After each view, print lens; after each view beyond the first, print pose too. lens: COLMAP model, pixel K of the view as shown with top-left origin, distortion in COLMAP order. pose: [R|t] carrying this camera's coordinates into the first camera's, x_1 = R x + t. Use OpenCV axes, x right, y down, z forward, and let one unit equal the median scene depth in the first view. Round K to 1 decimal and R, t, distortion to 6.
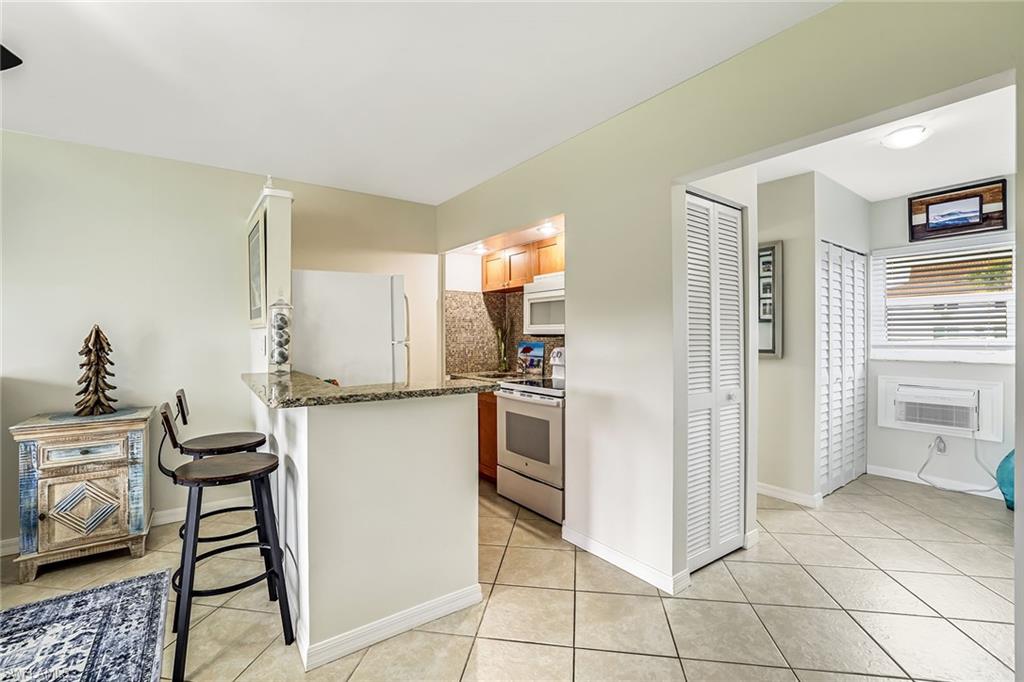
lens RADIAL K [[437.5, 0, 509.1], [0, 437.5, 338.4], [0, 0, 1]] dist [-0.034128, 0.010243]
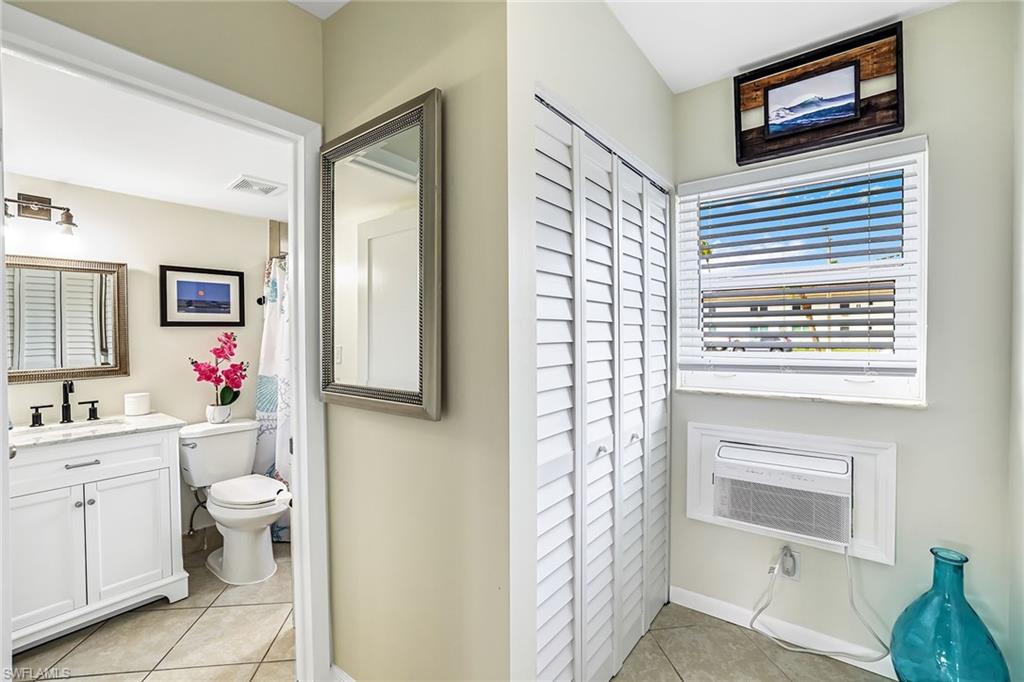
lens RADIAL K [[437.5, 0, 515.0], [0, 437.5, 338.6], [0, 0, 1]] dist [-0.034128, 0.010243]
pose [[0.959658, -0.004496, 0.281133, 0.563782], [0.003326, 0.999984, 0.004639, -0.020735], [-0.281150, -0.003517, 0.959657, 0.609075]]
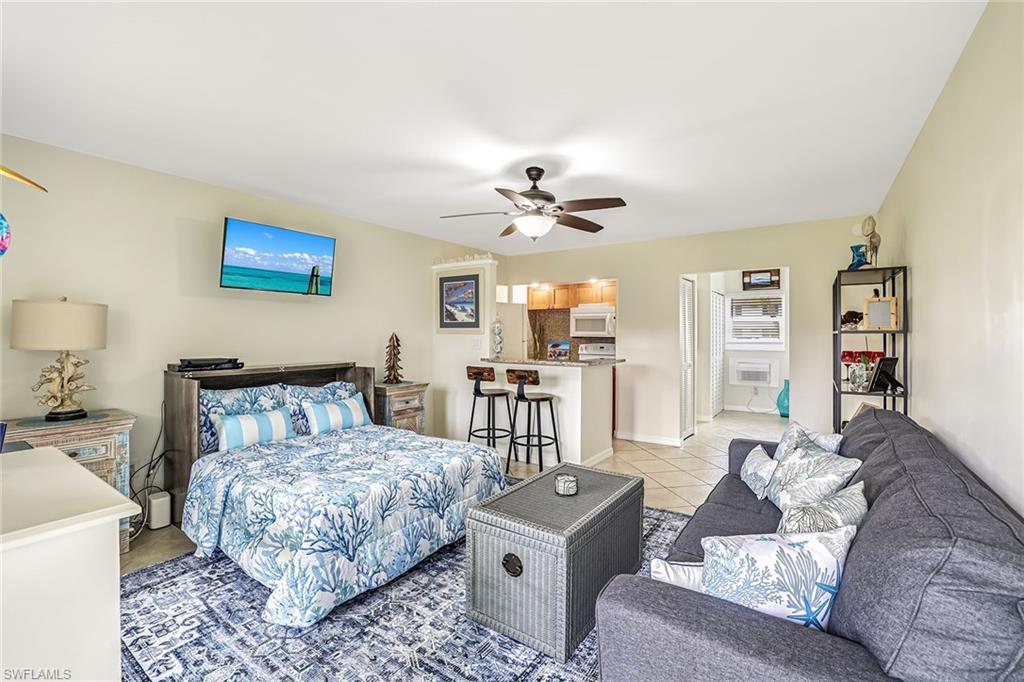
lens RADIAL K [[437.5, 0, 519.8], [0, 437.5, 332.0], [0, 0, 1]] dist [-0.034128, 0.010243]
pose [[0.941979, 0.006285, 0.335613, -0.760099], [-0.002881, 0.999939, -0.010639, -0.008862], [-0.335659, 0.009055, 0.941940, -0.585313]]
